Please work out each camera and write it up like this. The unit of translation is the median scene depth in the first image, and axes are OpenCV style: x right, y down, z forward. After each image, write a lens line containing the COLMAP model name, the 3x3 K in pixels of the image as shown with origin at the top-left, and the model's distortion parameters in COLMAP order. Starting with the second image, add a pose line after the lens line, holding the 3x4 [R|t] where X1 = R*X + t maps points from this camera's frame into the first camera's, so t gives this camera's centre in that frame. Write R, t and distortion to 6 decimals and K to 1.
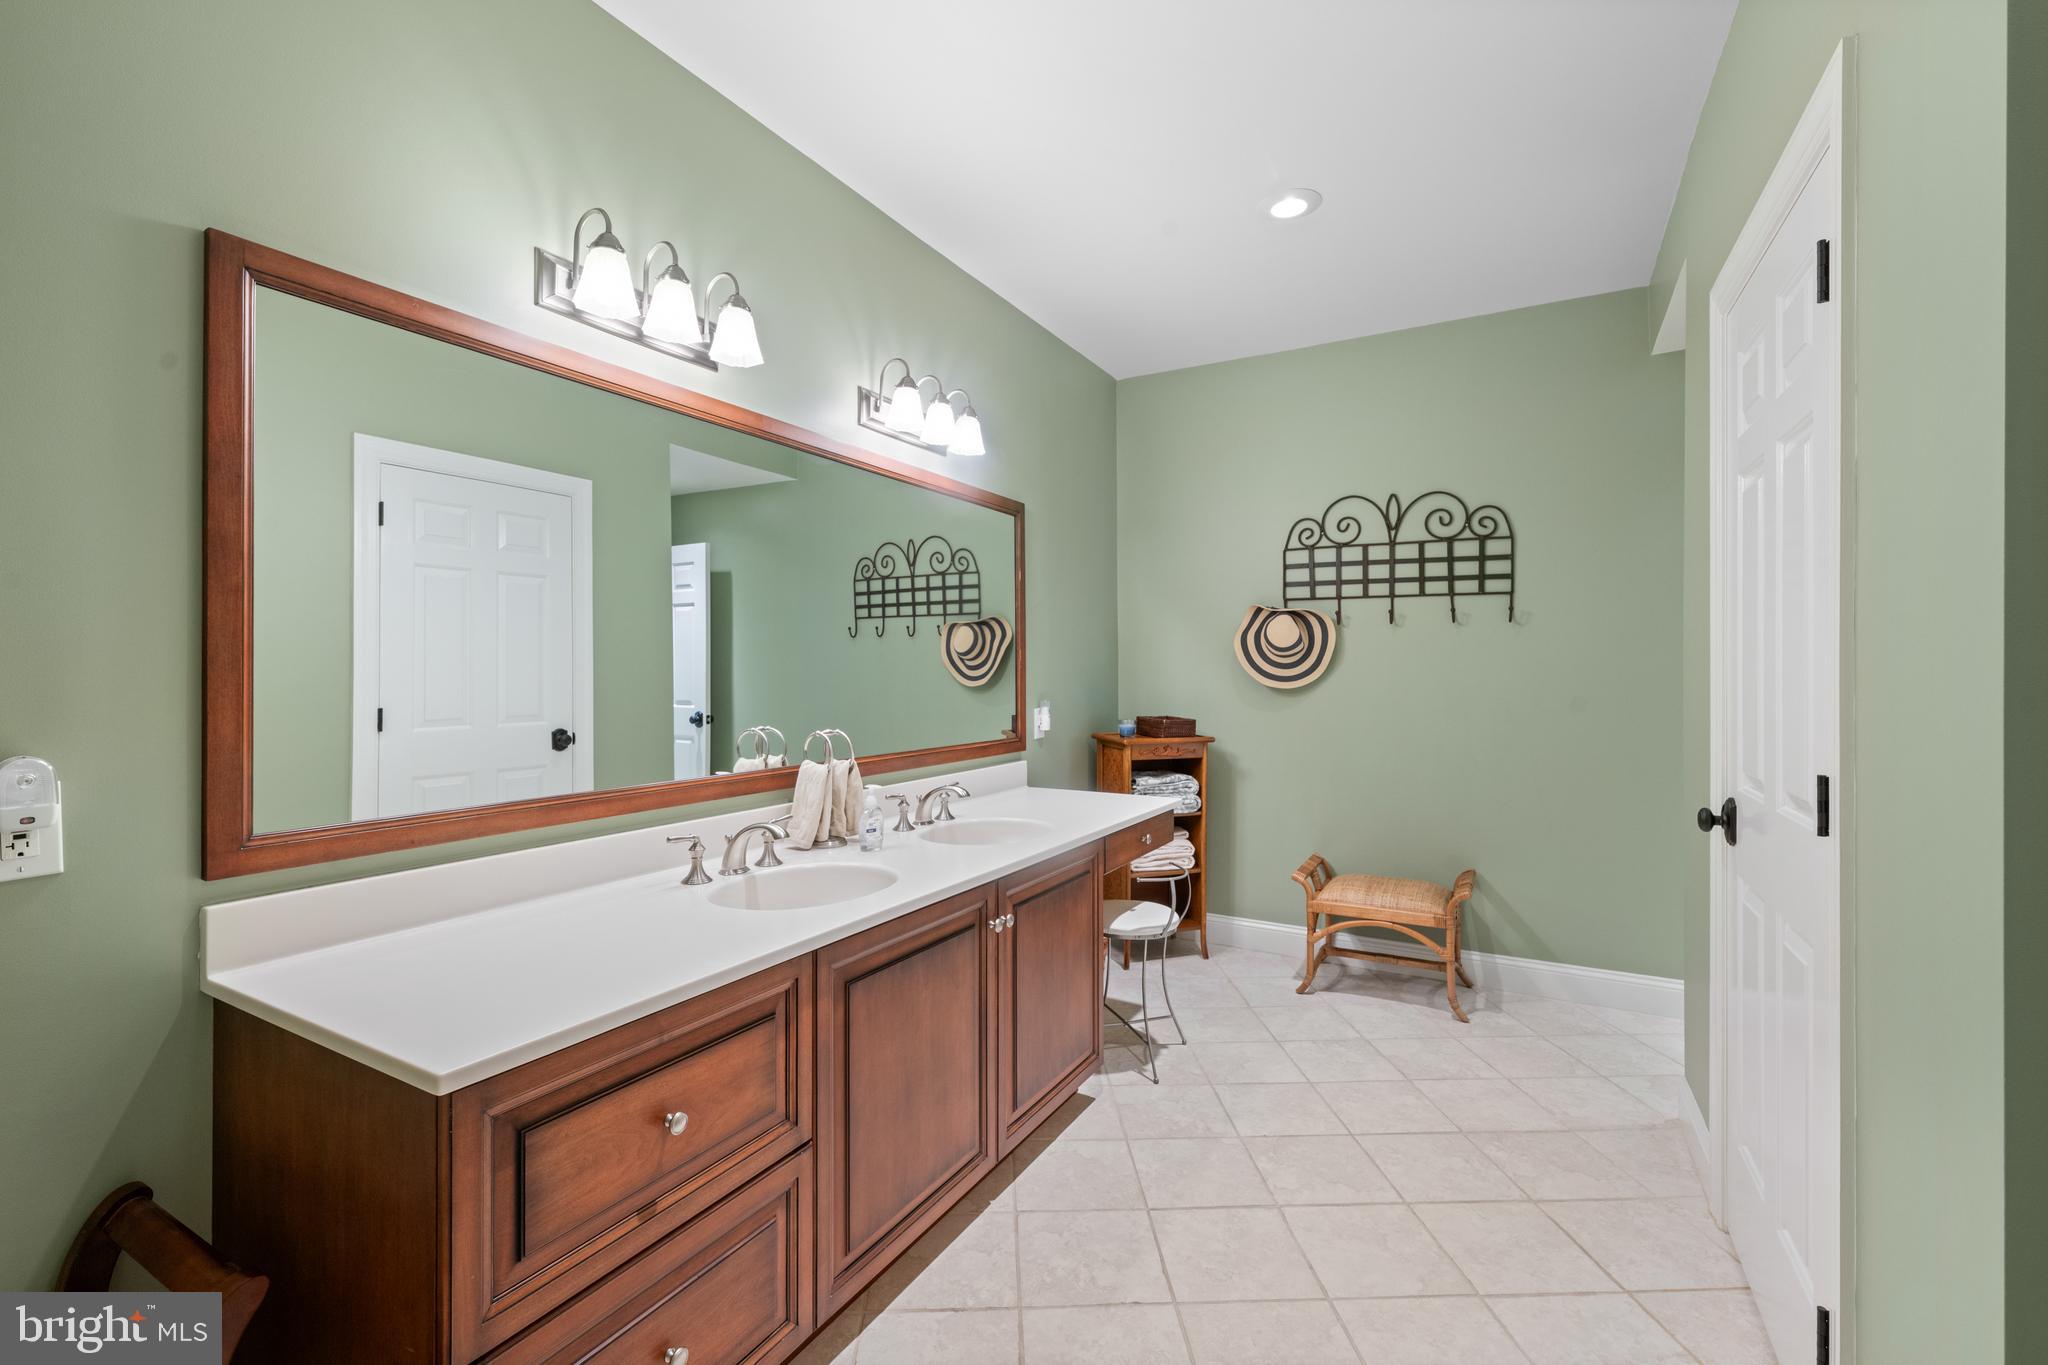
lens RADIAL K [[874.2, 0, 1020.5], [0, 874.2, 677.0], [0, 0, 1]] dist [-0.034019, 0.000622]
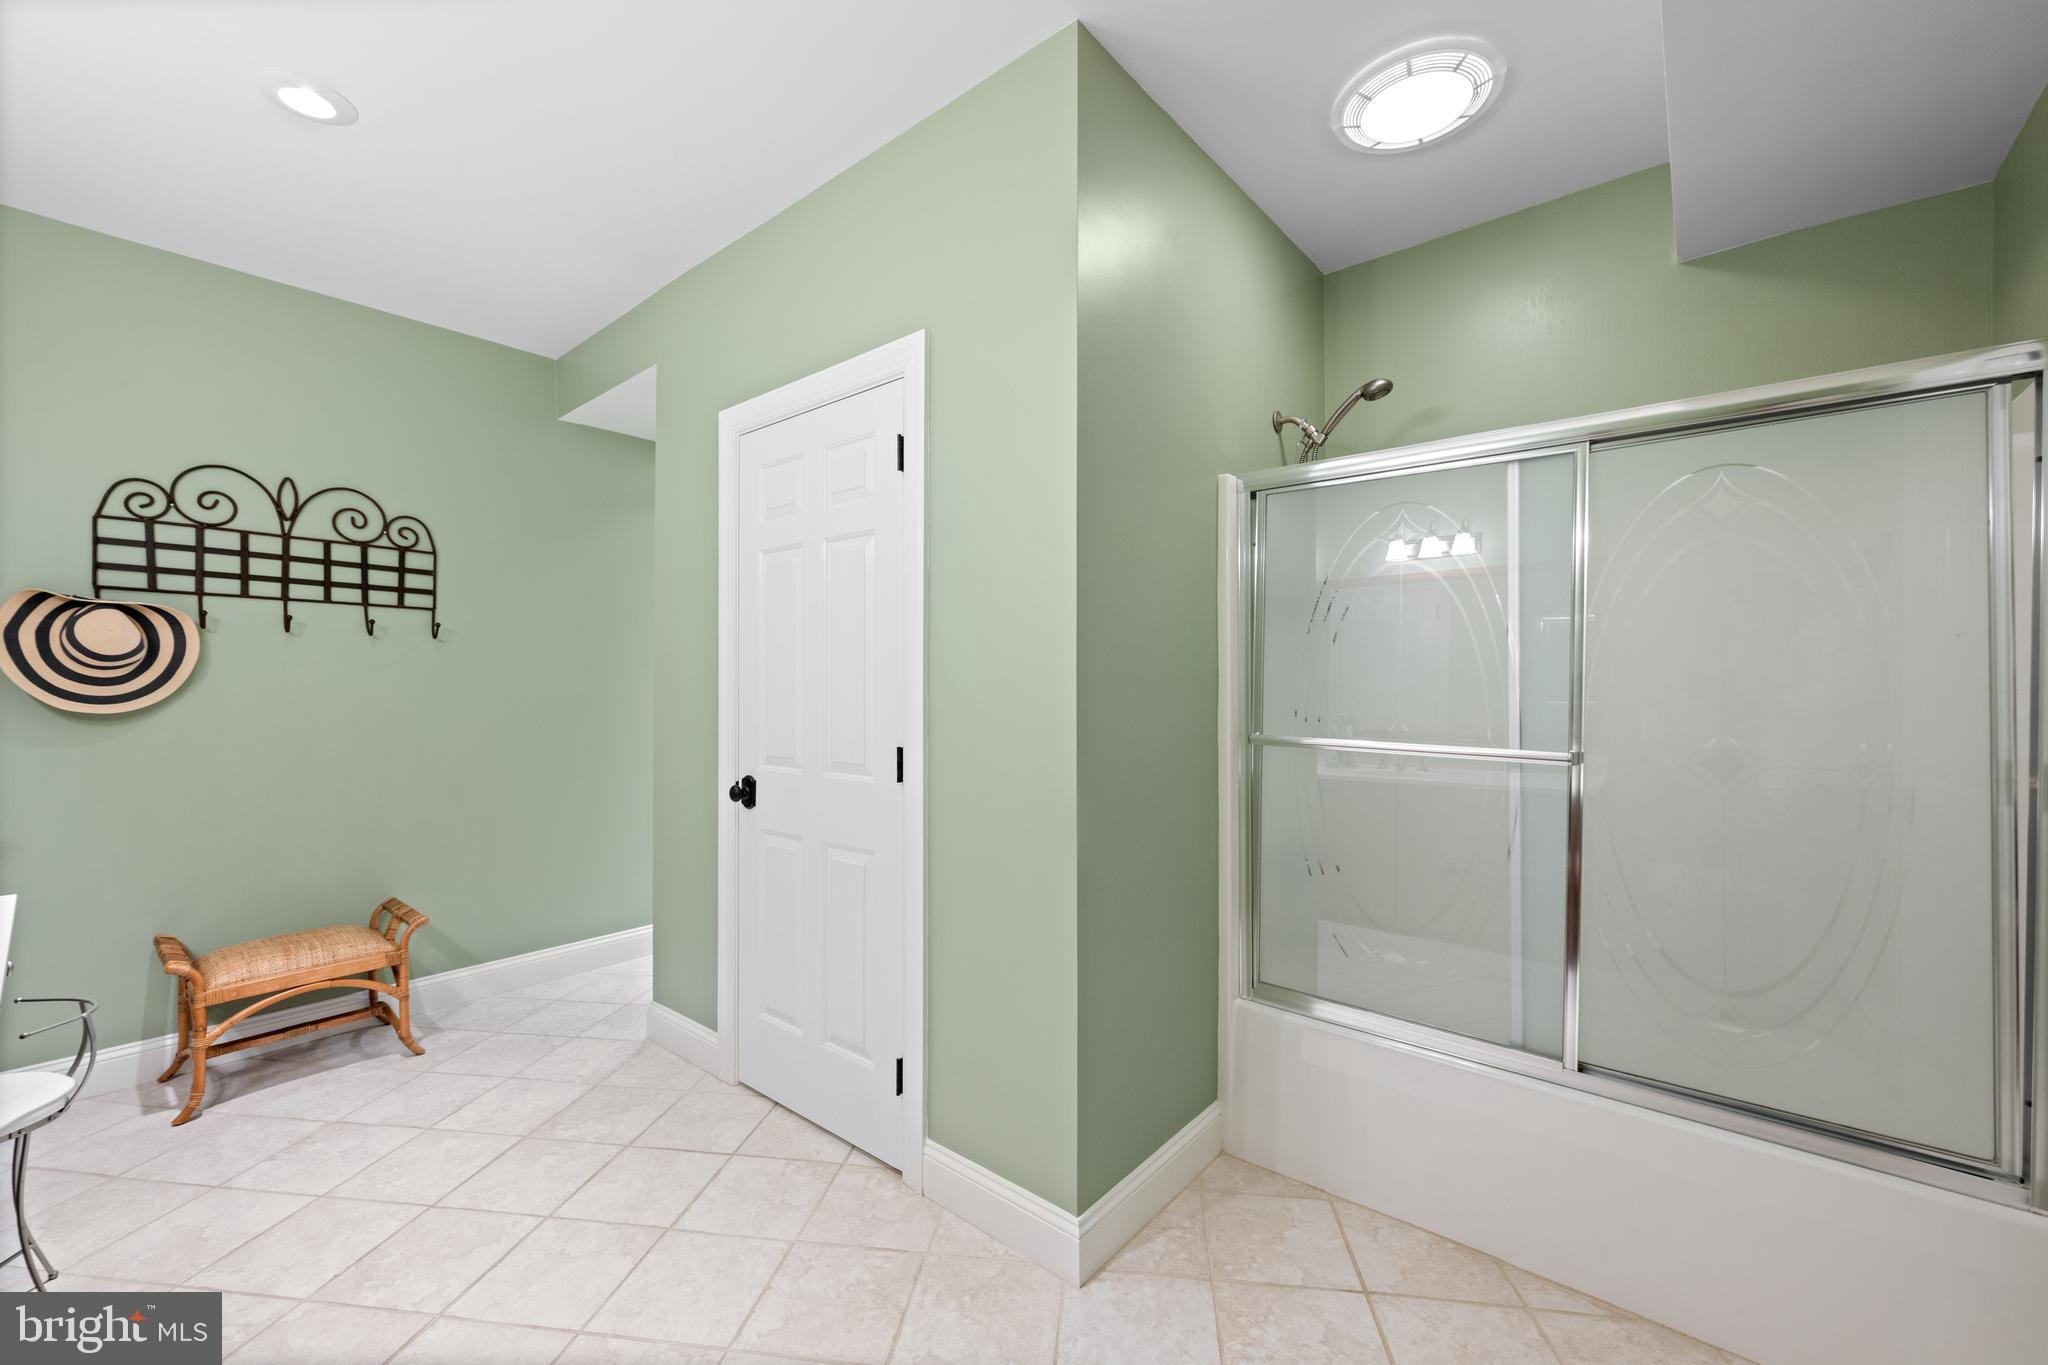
lens RADIAL K [[807.5, 0, 1019.0], [0, 807.5, 685.7], [0, 0, 1]] dist [0.009487, -0.000697]
pose [[0.165305, -0.001390, 0.986242, -0.243646], [0.006689, 0.999978, 0.000288, -0.004728], [-0.986220, 0.006549, 0.165310, 0.176663]]
